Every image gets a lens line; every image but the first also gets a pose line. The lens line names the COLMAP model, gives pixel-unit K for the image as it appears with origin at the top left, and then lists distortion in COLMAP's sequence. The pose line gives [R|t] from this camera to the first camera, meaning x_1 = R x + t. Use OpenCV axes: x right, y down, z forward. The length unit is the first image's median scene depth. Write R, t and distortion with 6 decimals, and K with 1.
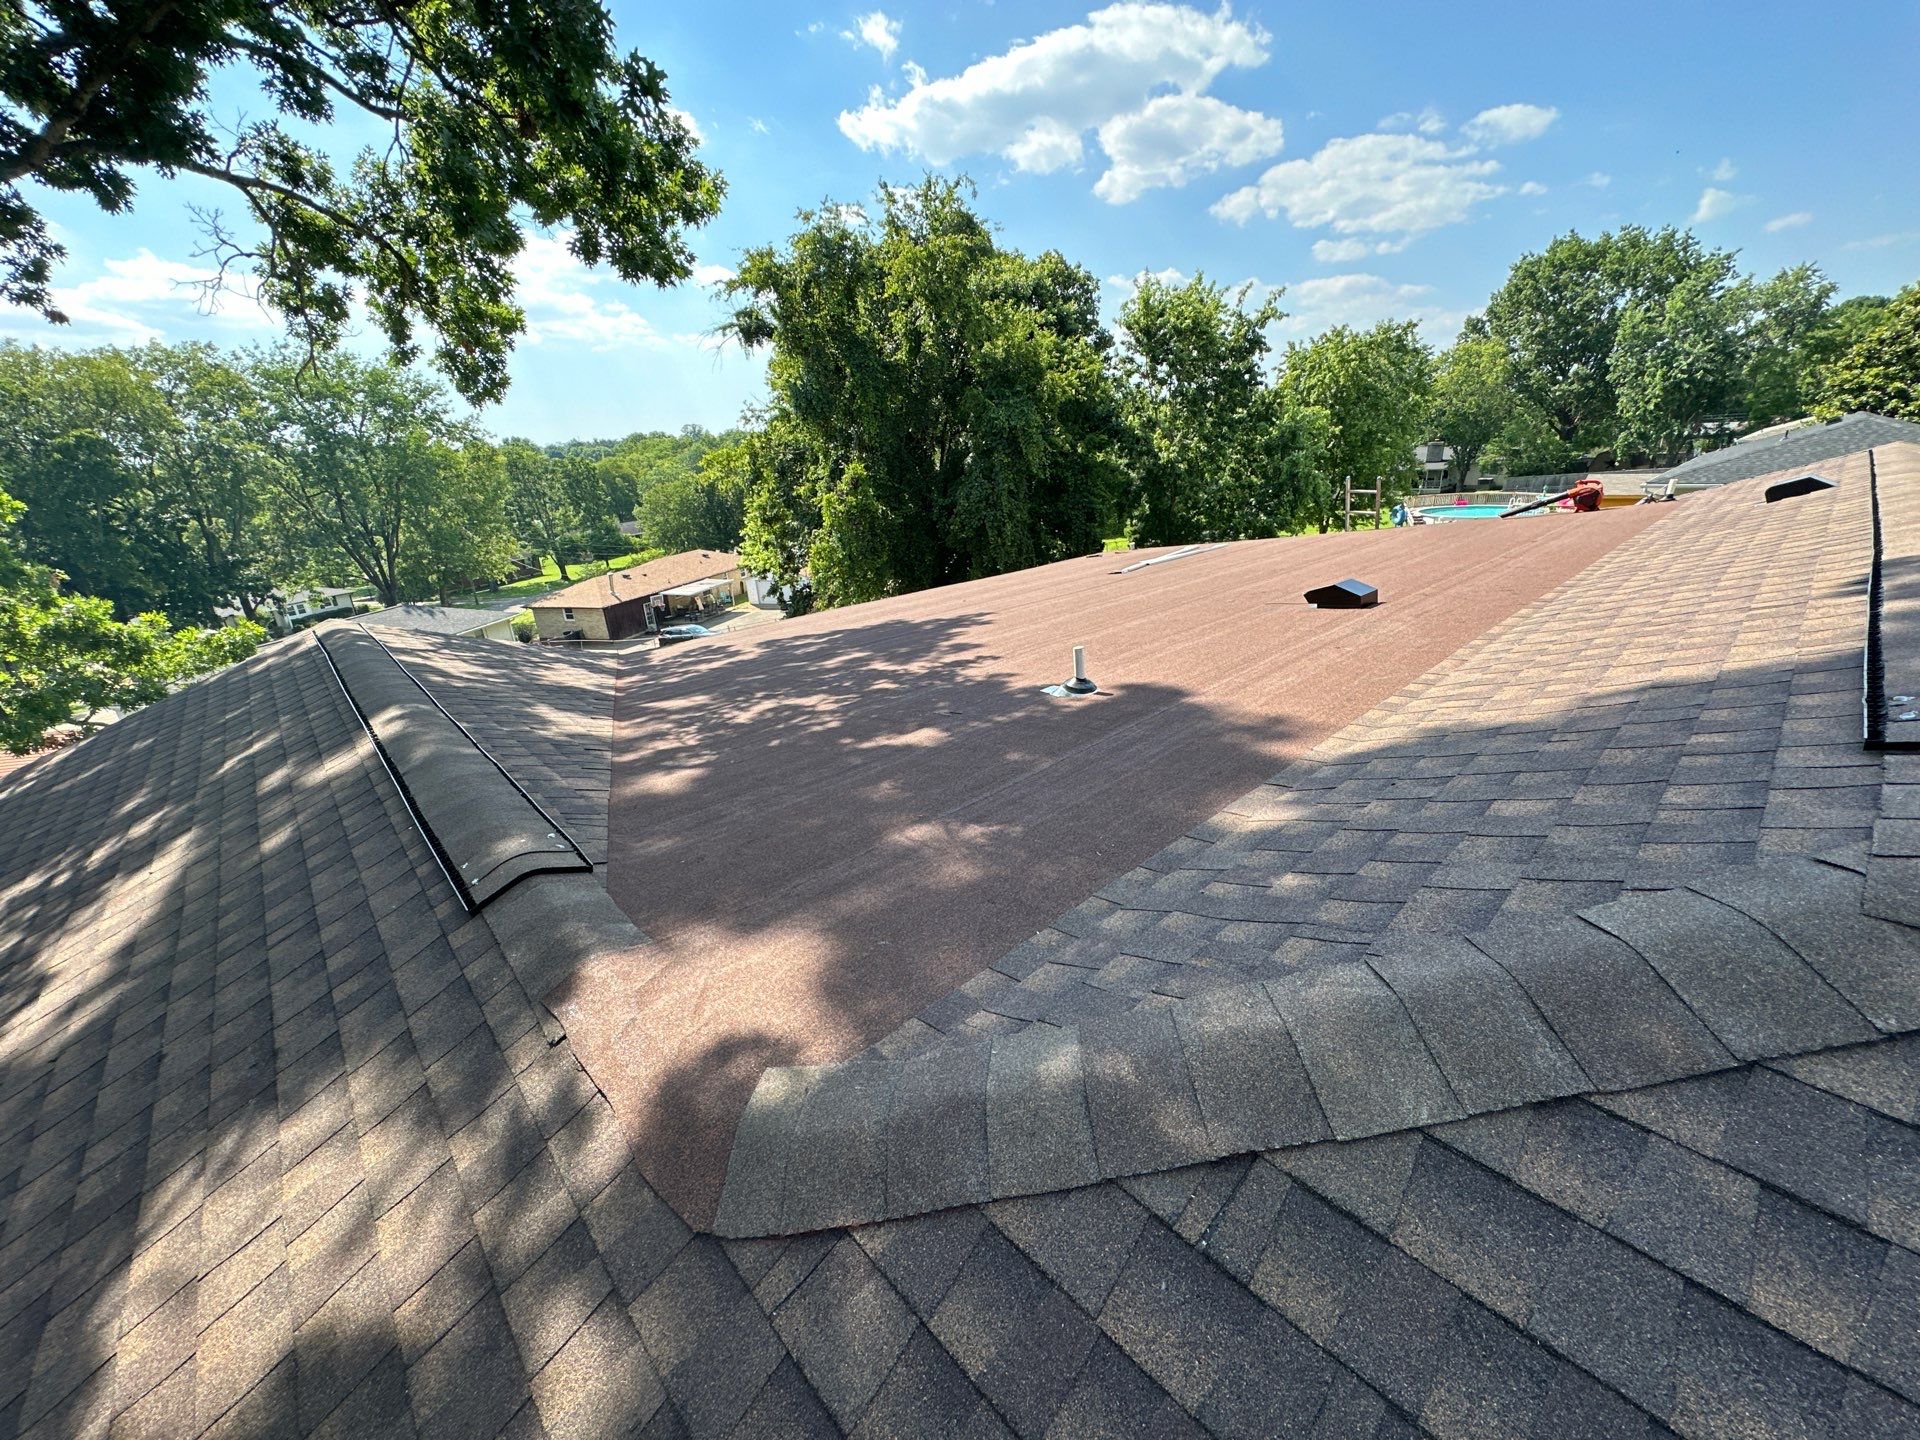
lens RADIAL K [[763.2, 0, 962.6], [0, 763.2, 726.9], [0, 0, 1]] dist [-0.002196, 0.000617]
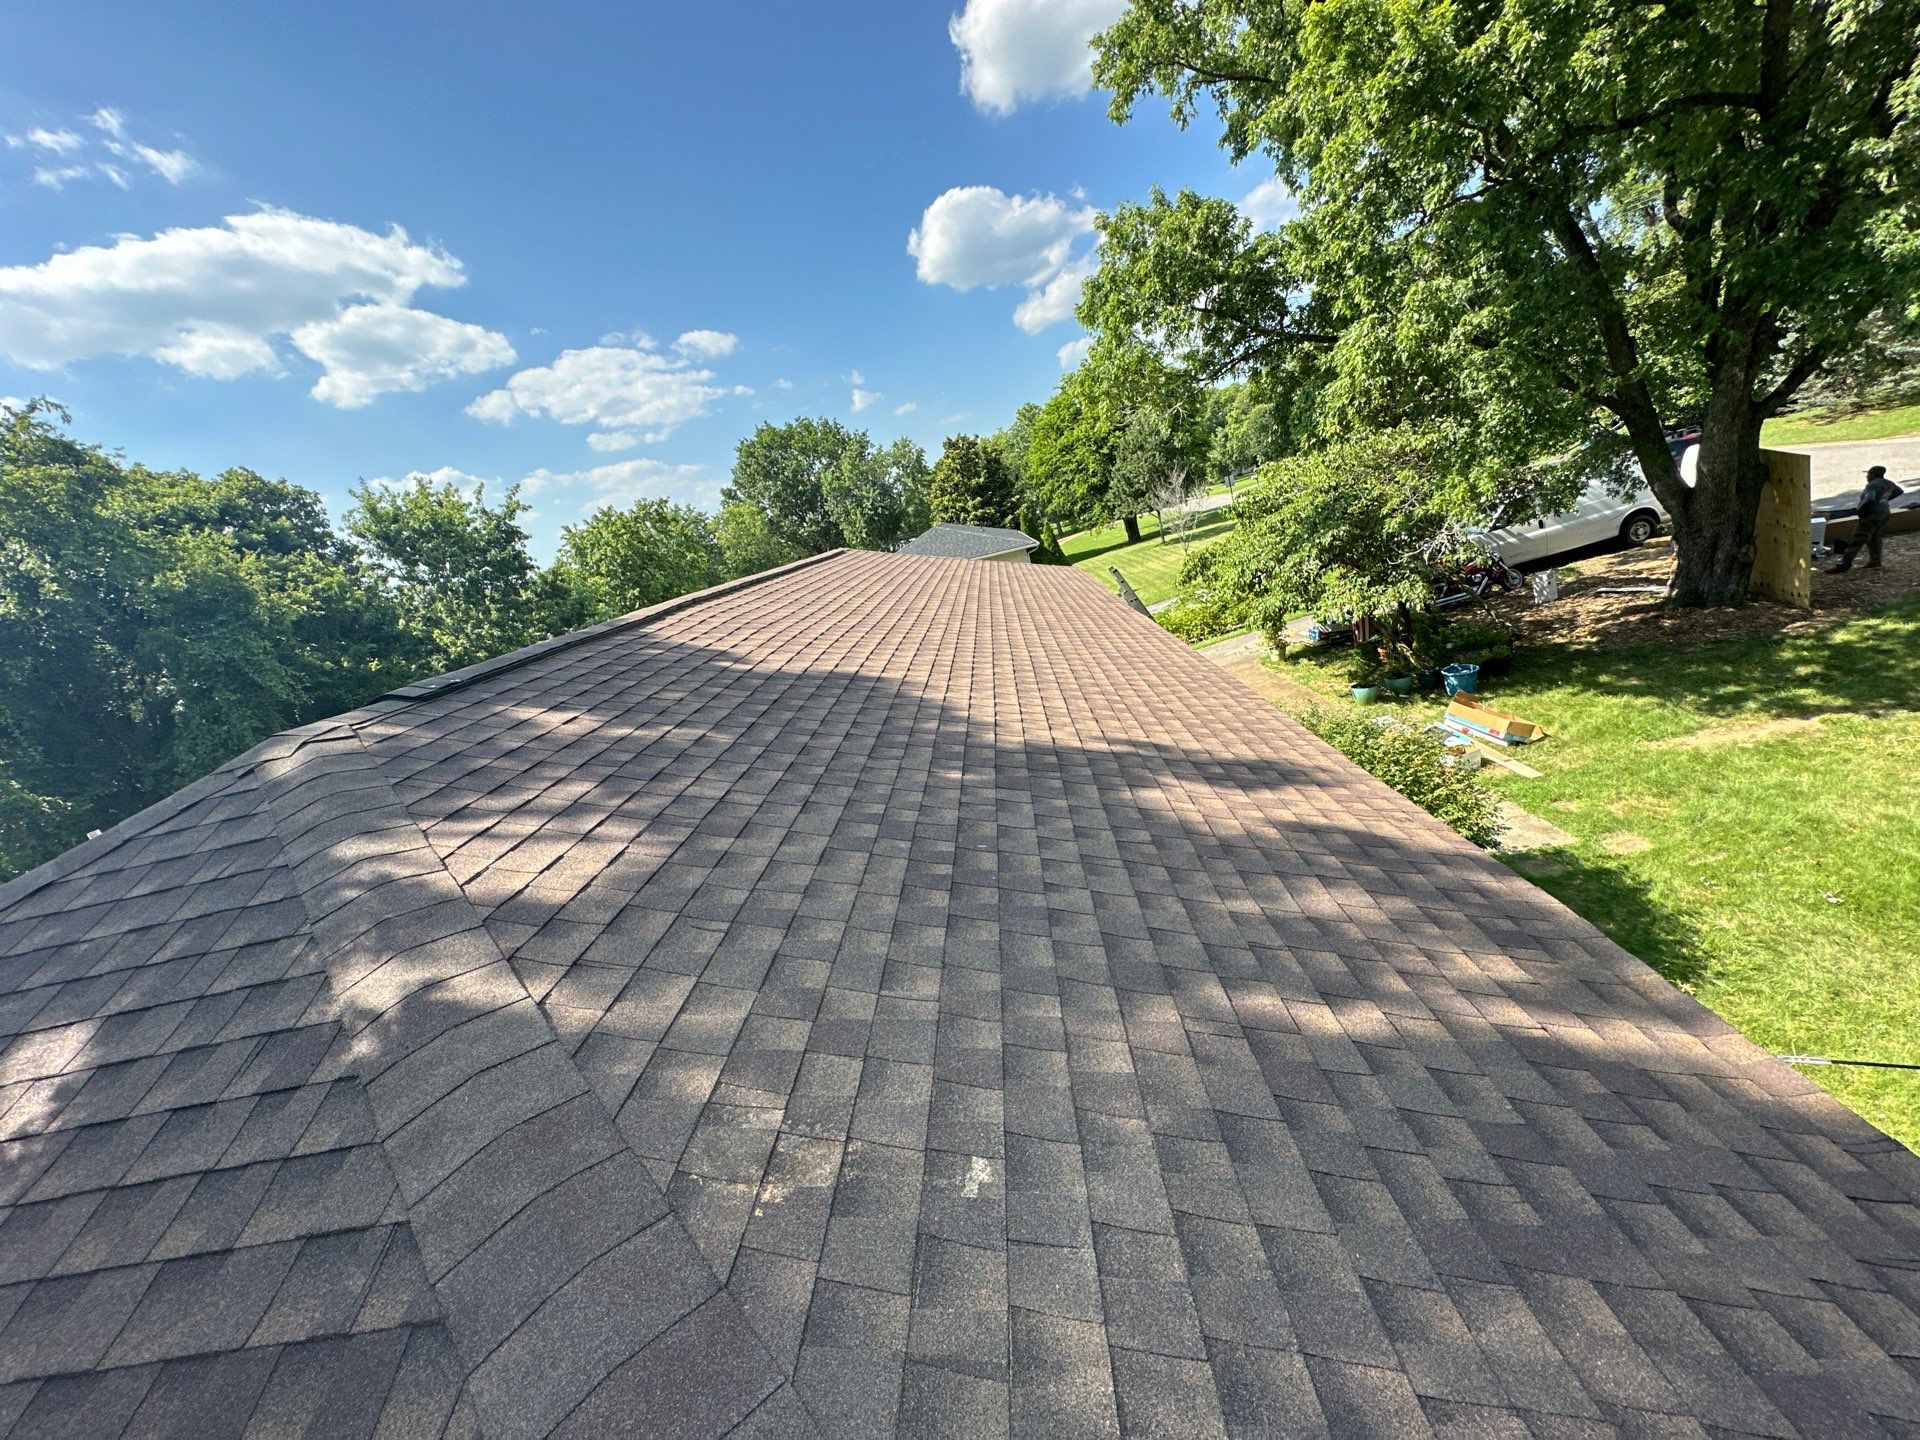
lens RADIAL K [[763.2, 0, 977.2], [0, 763.2, 742.1], [0, 0, 1]] dist [-0.002196, 0.000617]
pose [[0.696727, -0.307032, 0.648308, 0.088410], [0.418079, 0.908208, -0.019185, 0.088539], [-0.582908, 0.284411, 0.761137, -0.177425]]
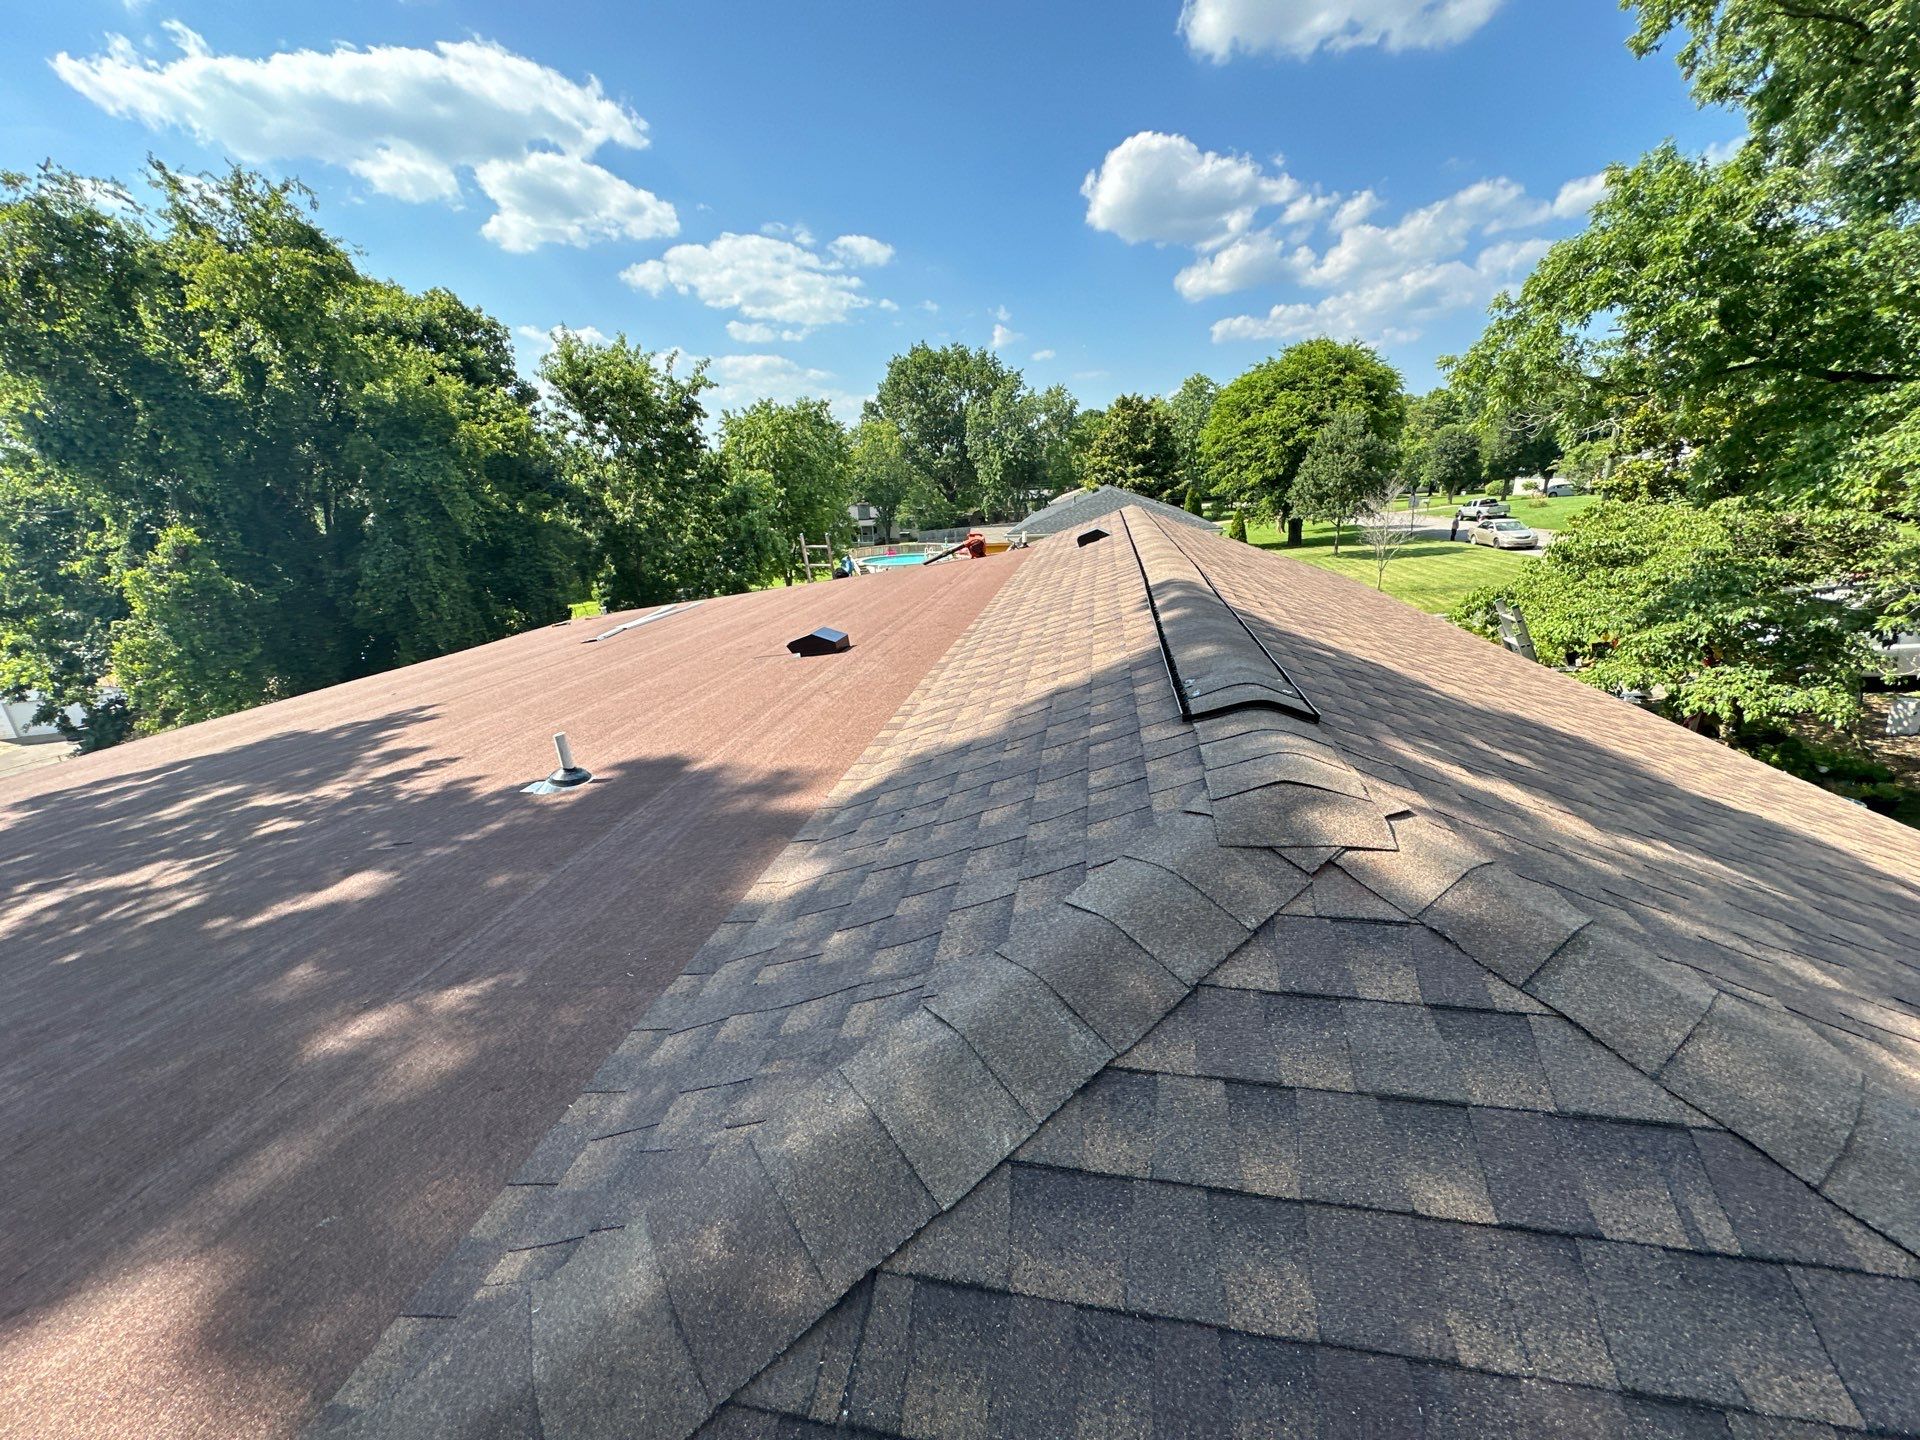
lens RADIAL K [[763.2, 0, 956.3], [0, 763.2, 727.9], [0, 0, 1]] dist [-0.002196, 0.000617]
pose [[0.799377, -0.163984, 0.578019, 0.002445], [0.203525, 0.979063, -0.003707, -0.003131], [-0.565309, 0.120605, 0.816015, 0.006962]]
